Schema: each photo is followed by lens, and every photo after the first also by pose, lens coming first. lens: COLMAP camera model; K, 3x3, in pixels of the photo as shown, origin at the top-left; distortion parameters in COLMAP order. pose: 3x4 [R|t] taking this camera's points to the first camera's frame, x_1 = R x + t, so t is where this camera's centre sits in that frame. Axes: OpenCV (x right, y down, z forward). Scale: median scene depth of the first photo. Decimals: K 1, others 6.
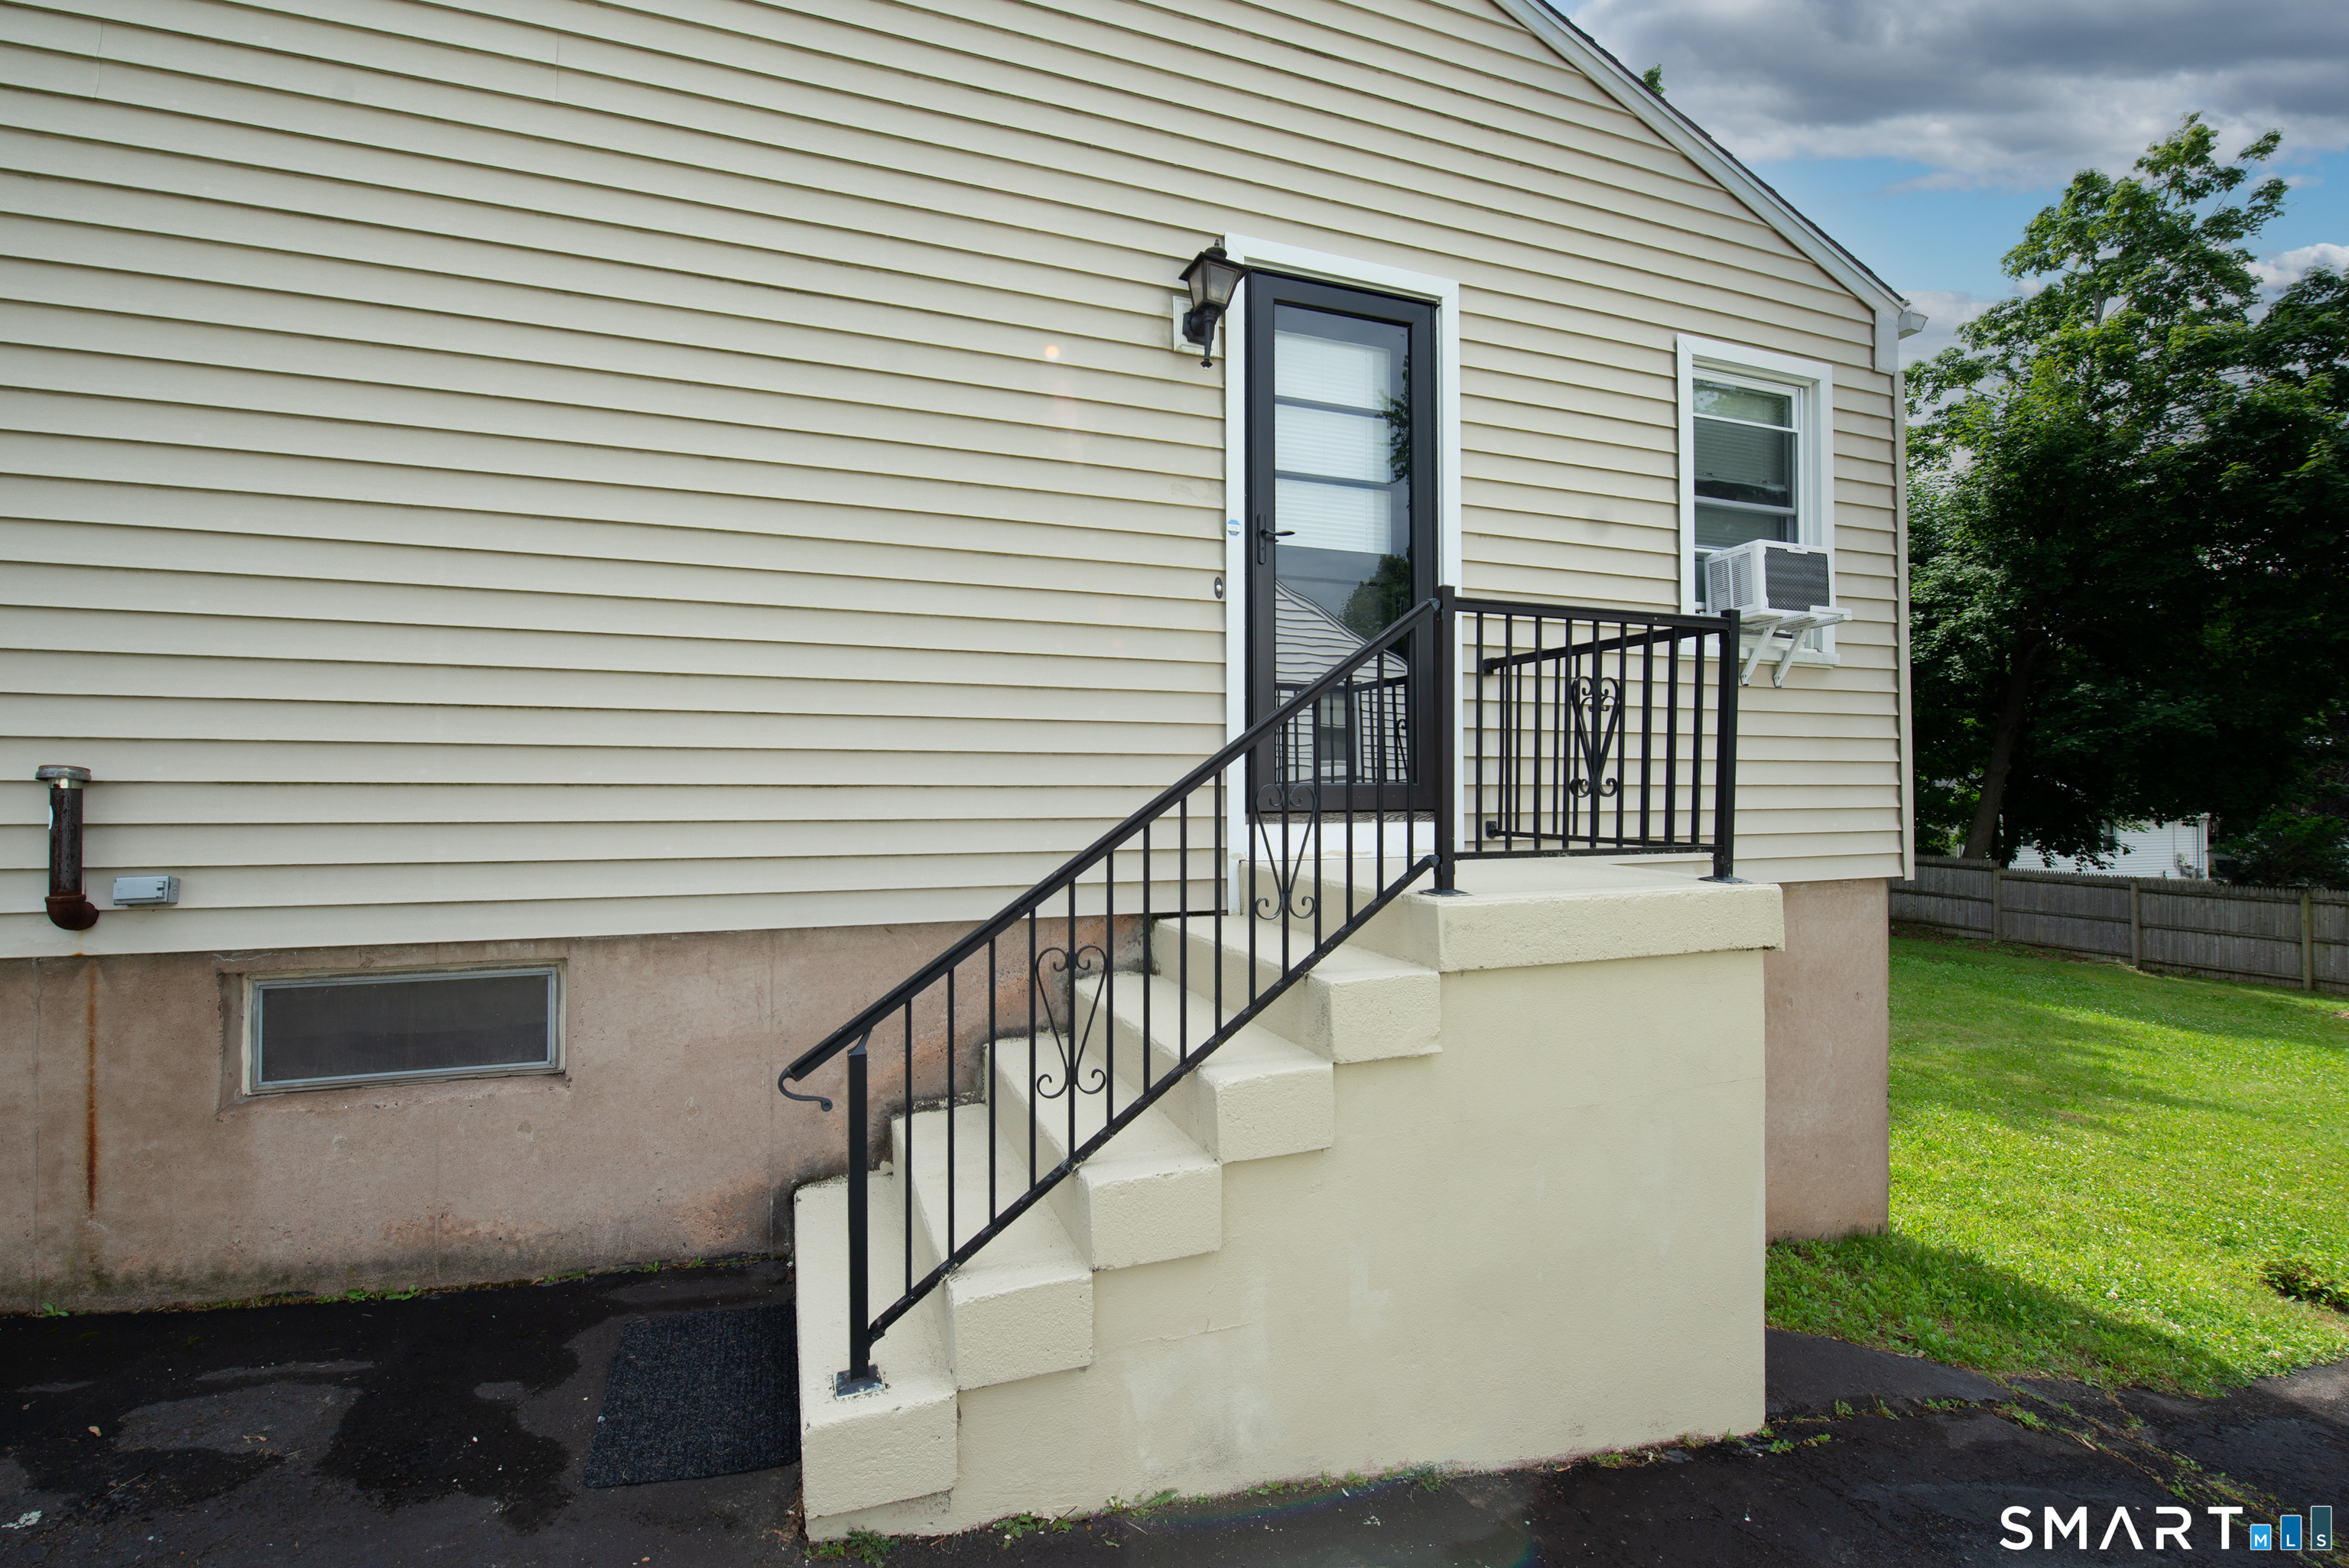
lens RADIAL K [[1027.4, 0, 1118.0], [0, 1027.4, 777.4], [0, 0, 1]] dist [-0.016131, -0.001568]
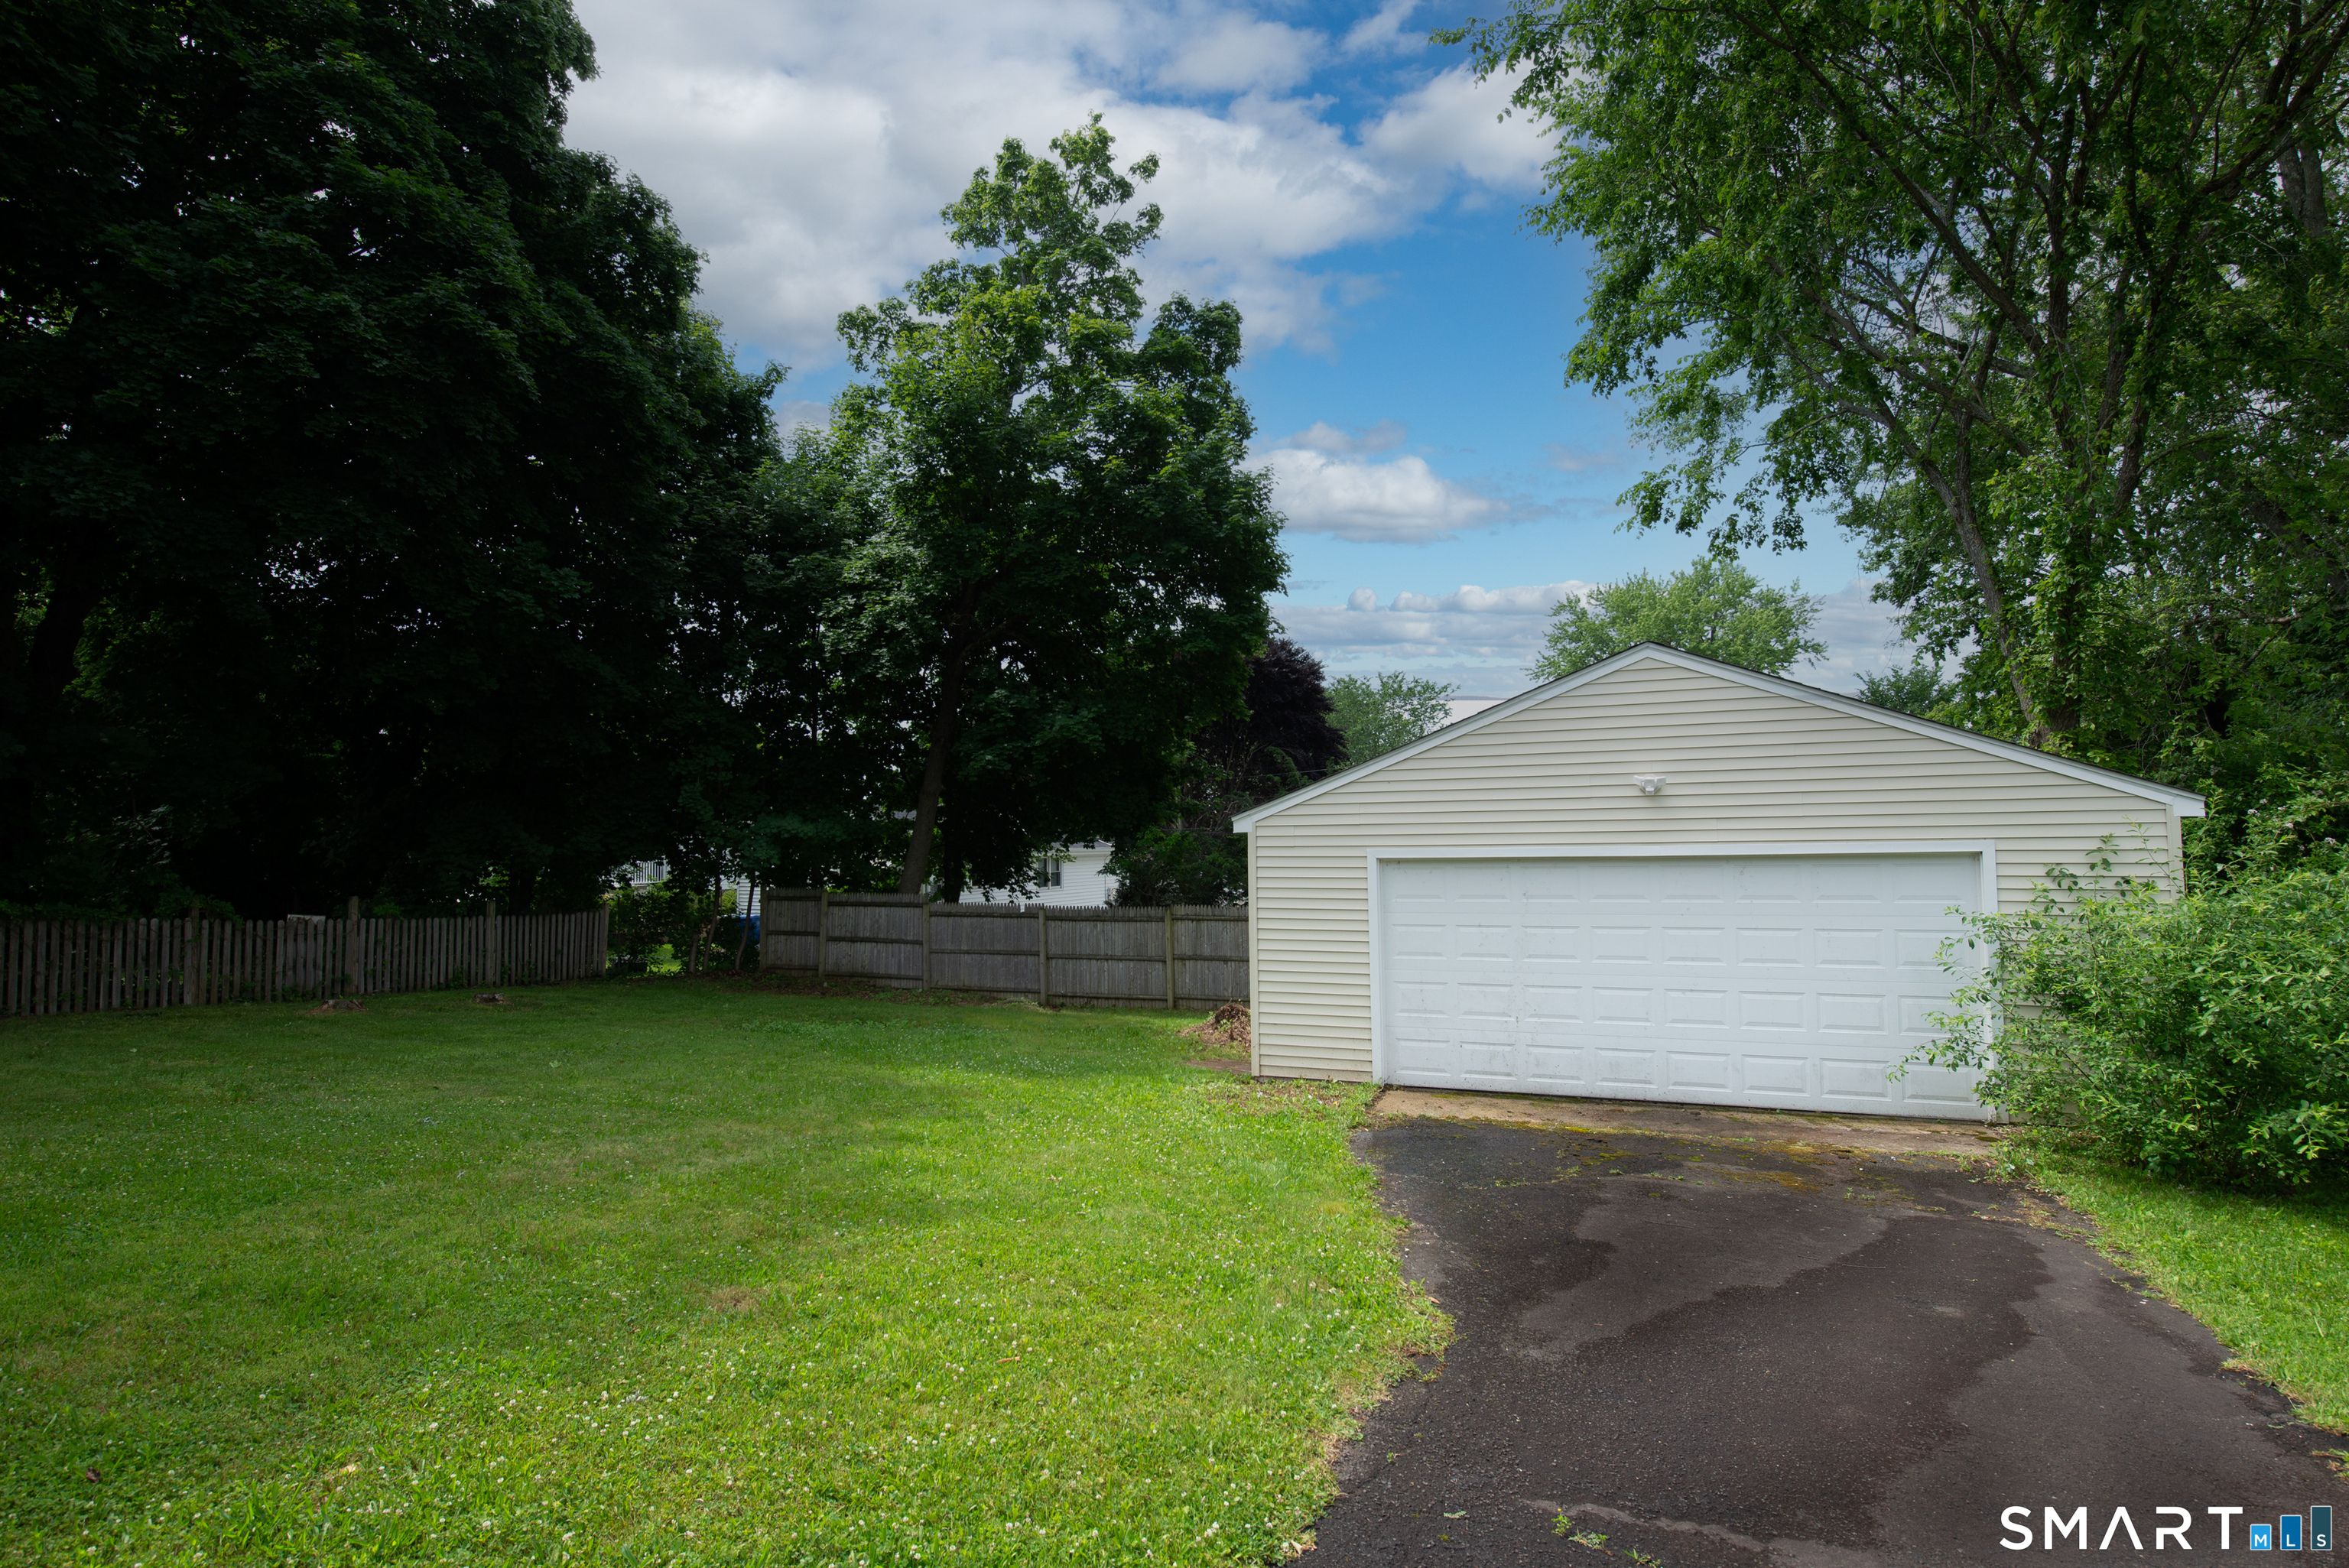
lens RADIAL K [[1265.9, 0, 1170.7], [0, 1265.9, 785.6], [0, 0, 1]] dist [-0.000825, -0.000090]
pose [[0.671942, 0.021098, 0.740304, 0.227380], [0.009249, 0.999277, -0.036874, 0.033780], [-0.740546, 0.031624, 0.671261, 0.139596]]
